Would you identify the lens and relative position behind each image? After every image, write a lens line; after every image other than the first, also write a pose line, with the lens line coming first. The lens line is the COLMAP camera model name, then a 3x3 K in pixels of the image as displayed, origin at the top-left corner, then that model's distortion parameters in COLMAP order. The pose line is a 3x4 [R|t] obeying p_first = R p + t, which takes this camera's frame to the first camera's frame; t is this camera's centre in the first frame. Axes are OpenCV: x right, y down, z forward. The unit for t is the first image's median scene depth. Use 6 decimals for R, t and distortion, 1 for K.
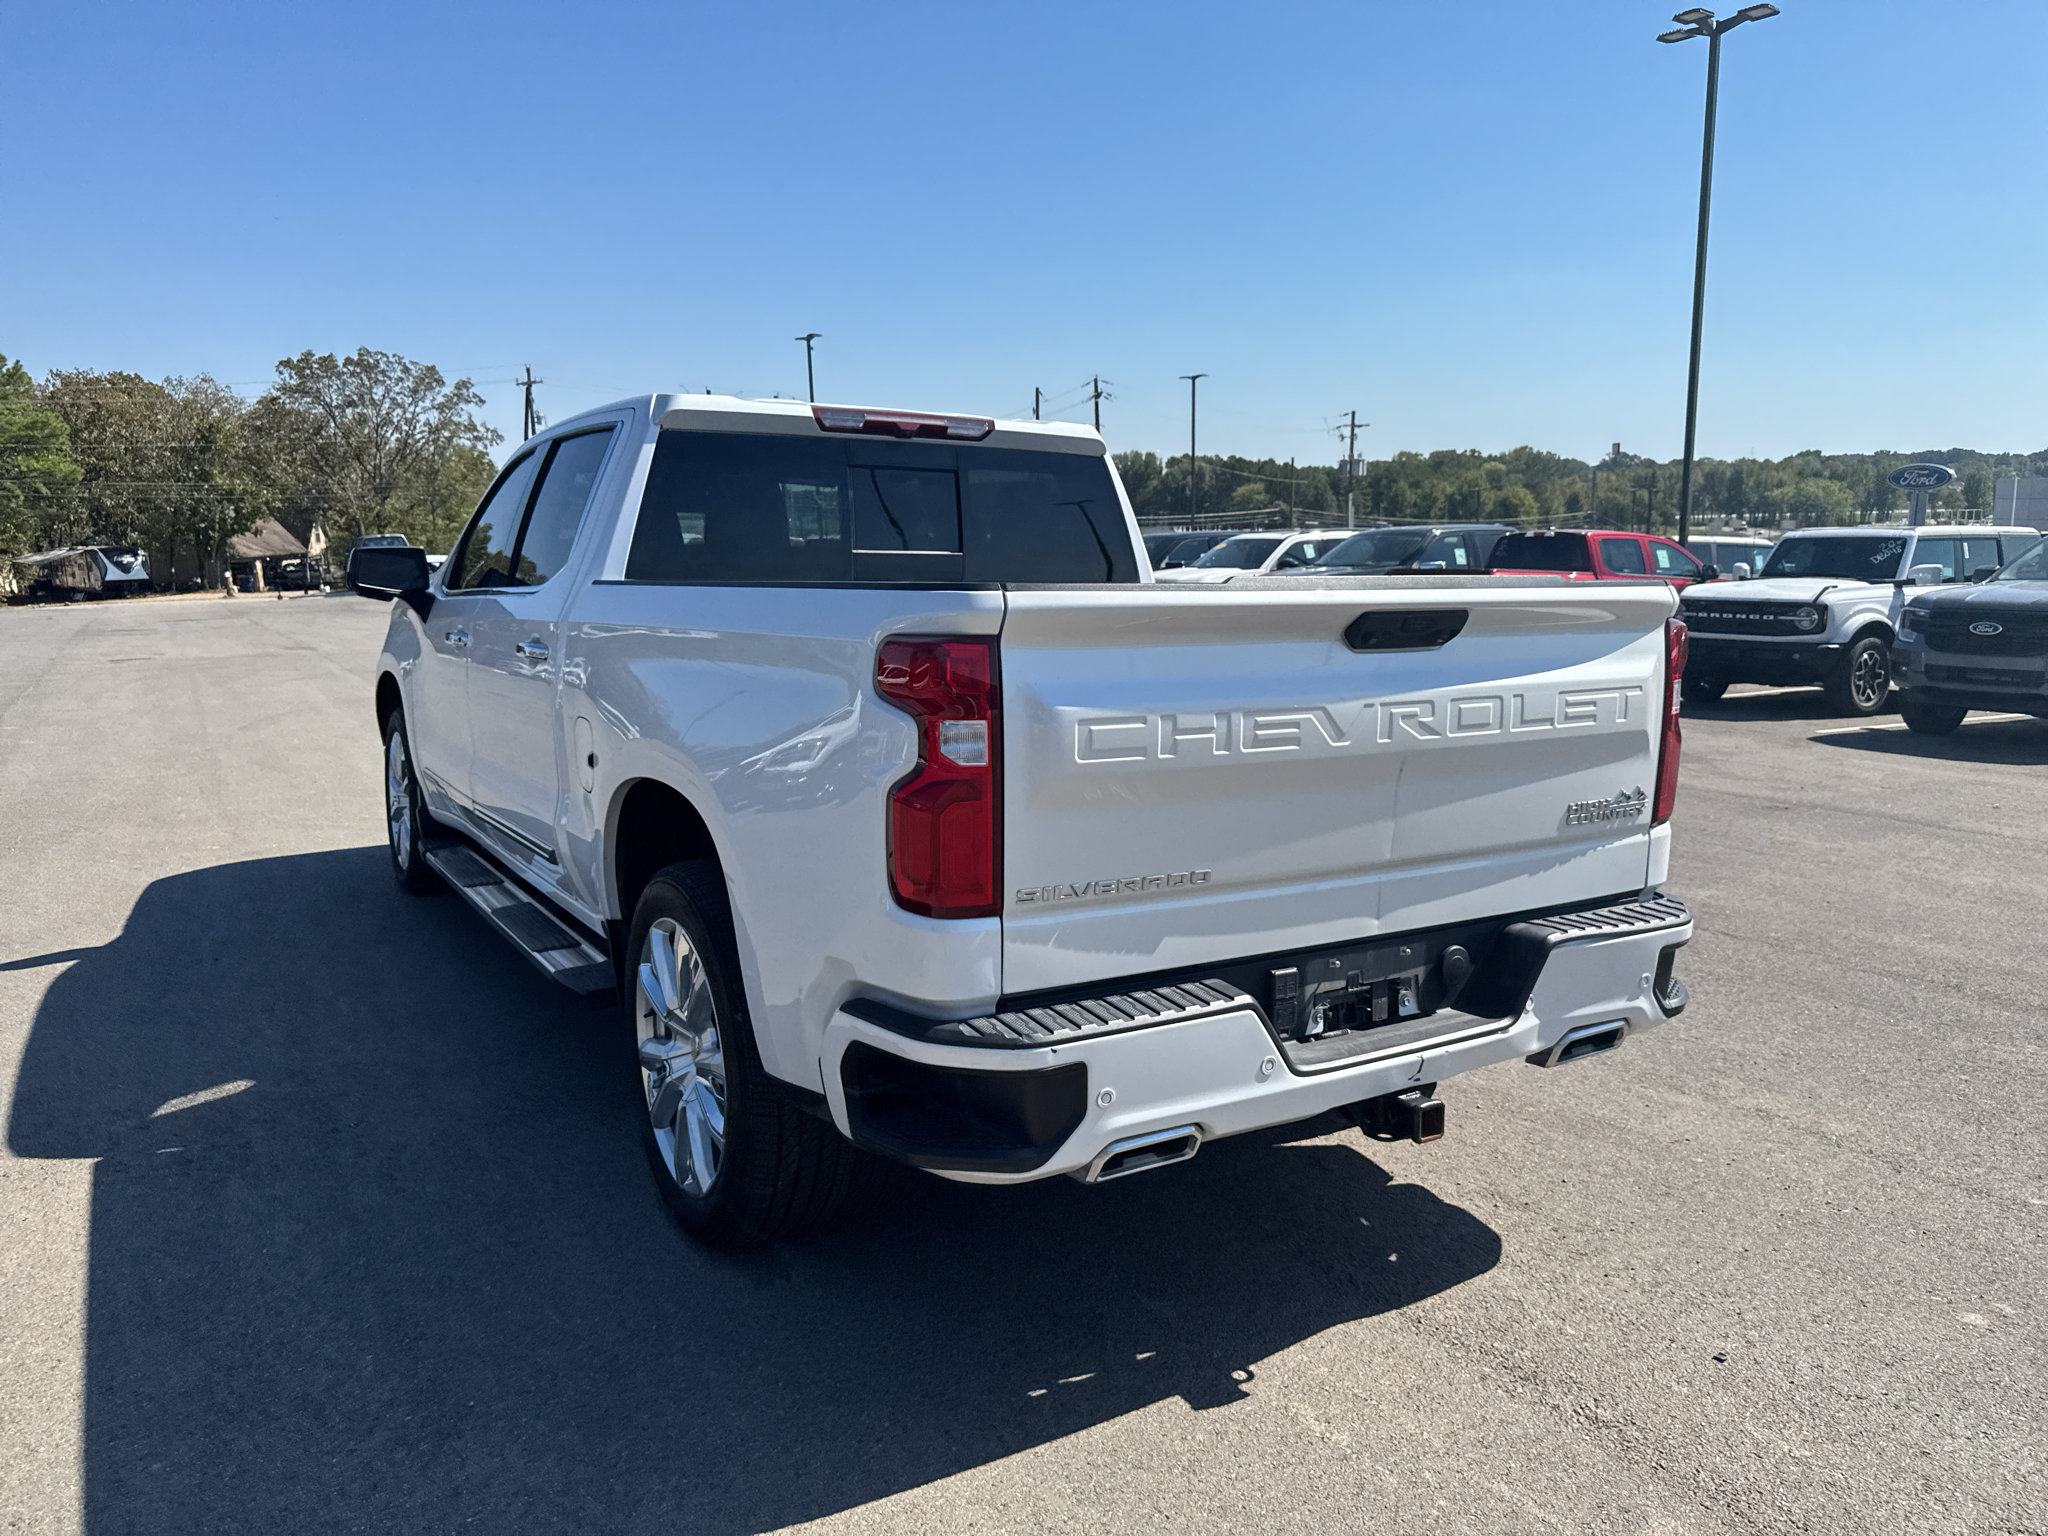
lens RADIAL K [[1448.6, 0, 1035.2], [0, 1448.6, 776.0], [0, 0, 1]] dist [0.038194, -0.053871]
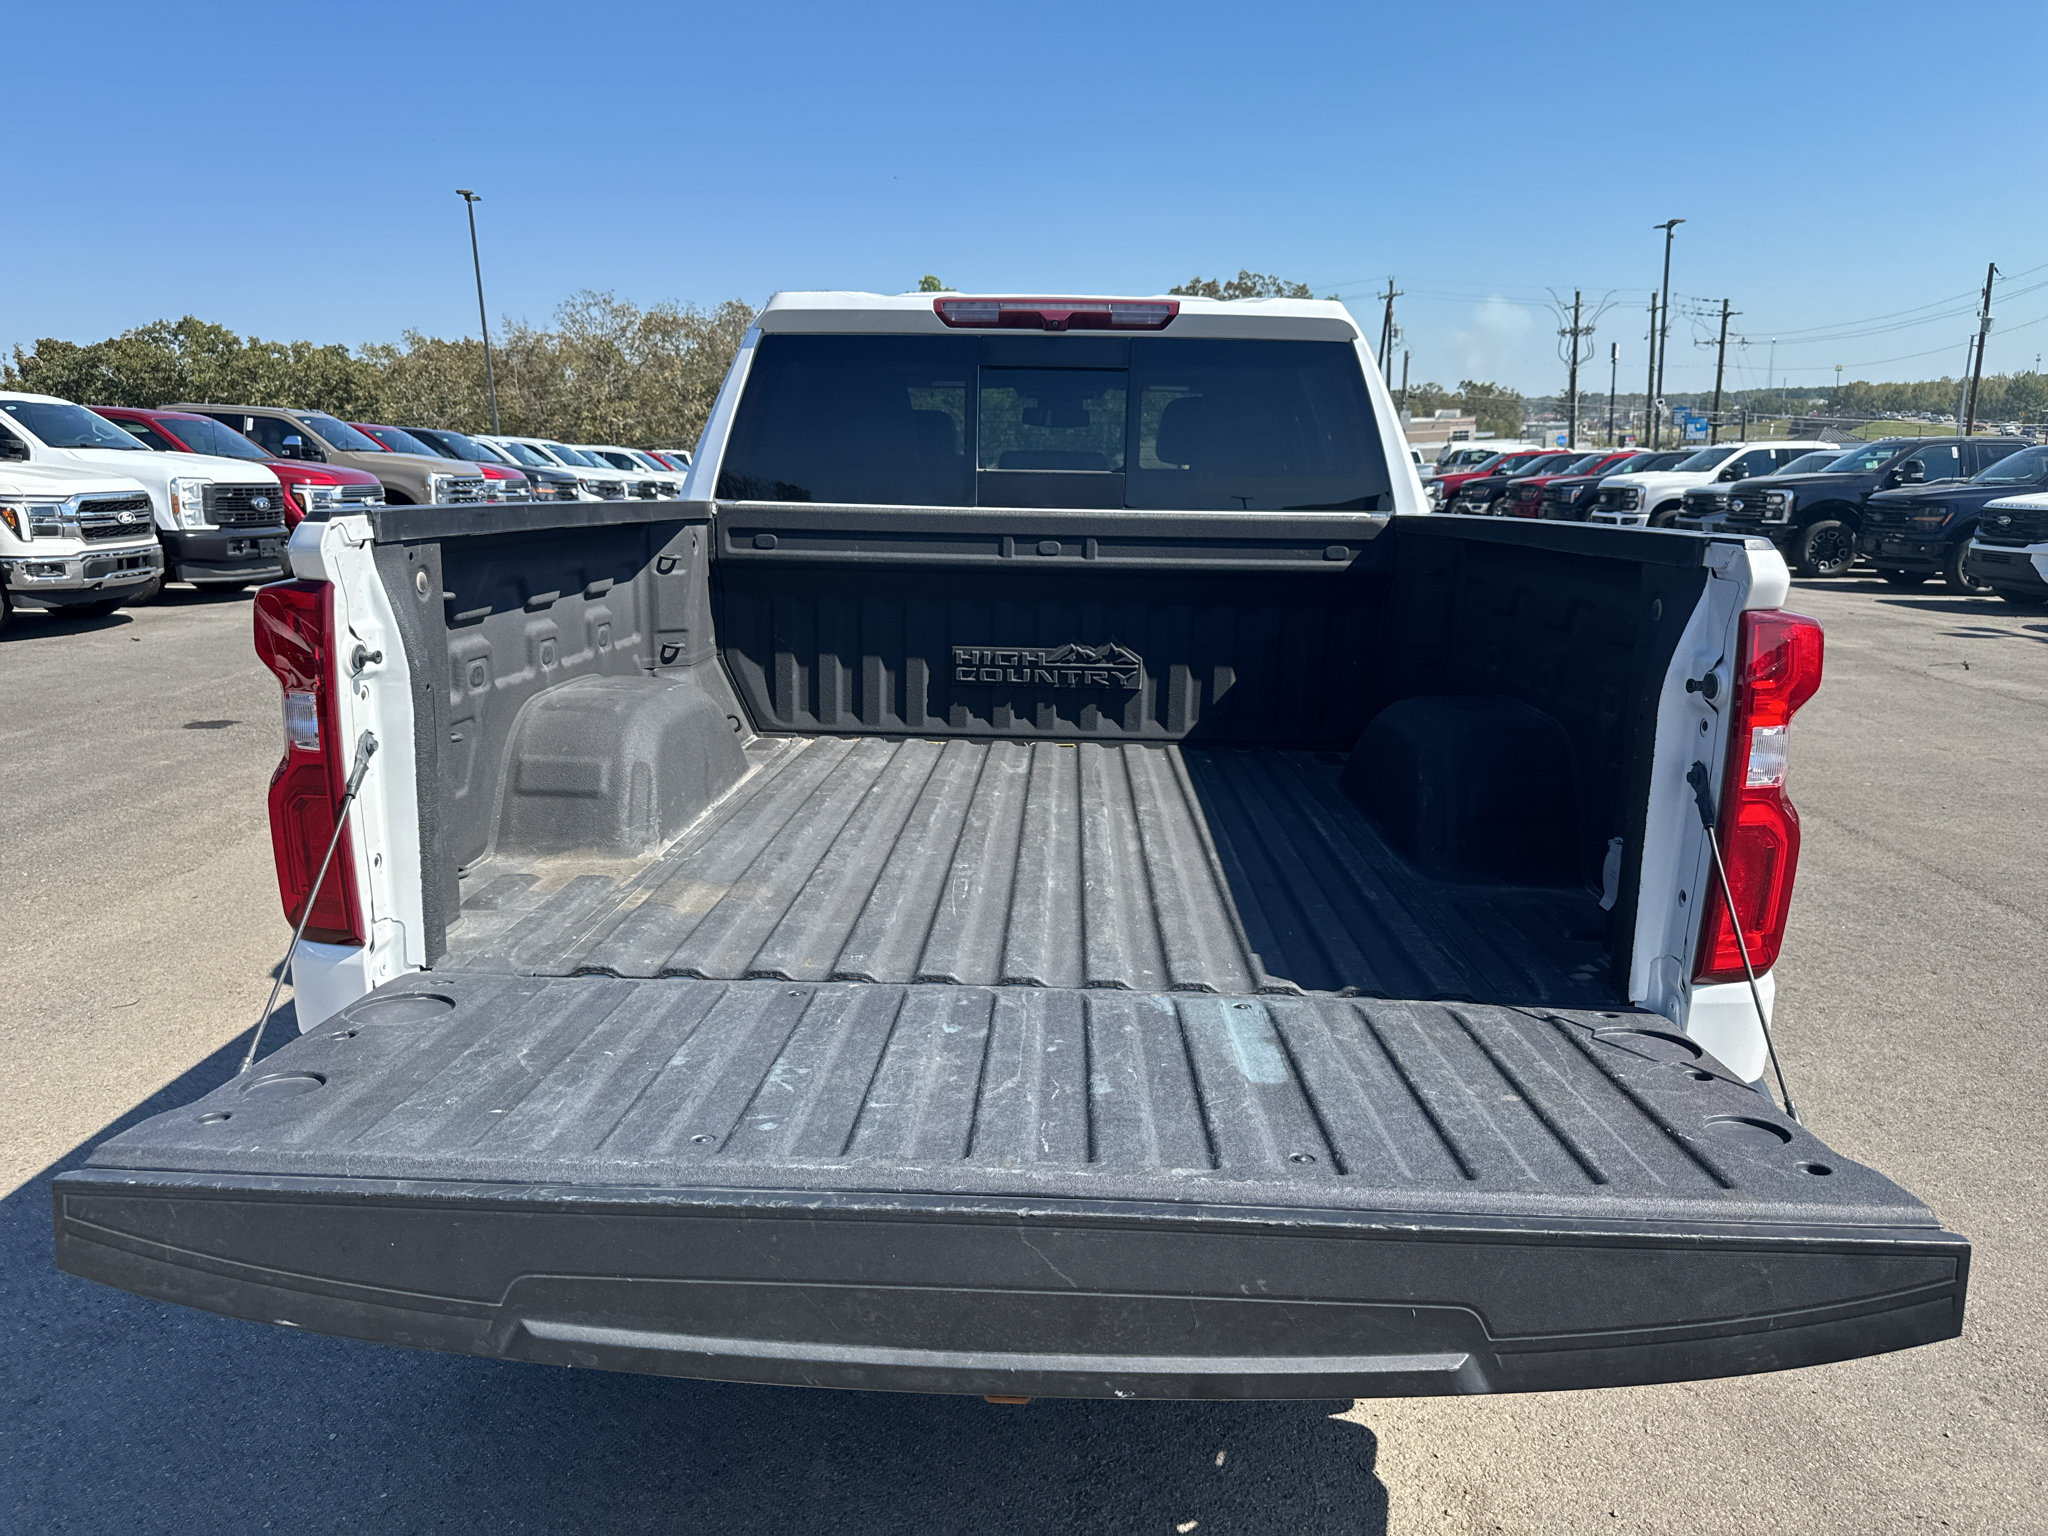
lens RADIAL K [[1448.6, 0, 1020.7], [0, 1448.6, 774.1], [0, 0, 1]] dist [0.038194, -0.053871]
pose [[0.834174, 0.120971, -0.538070, 0.278517], [-0.090925, 0.992462, 0.082168, -0.036747], [0.543954, -0.019618, 0.838886, 0.219719]]
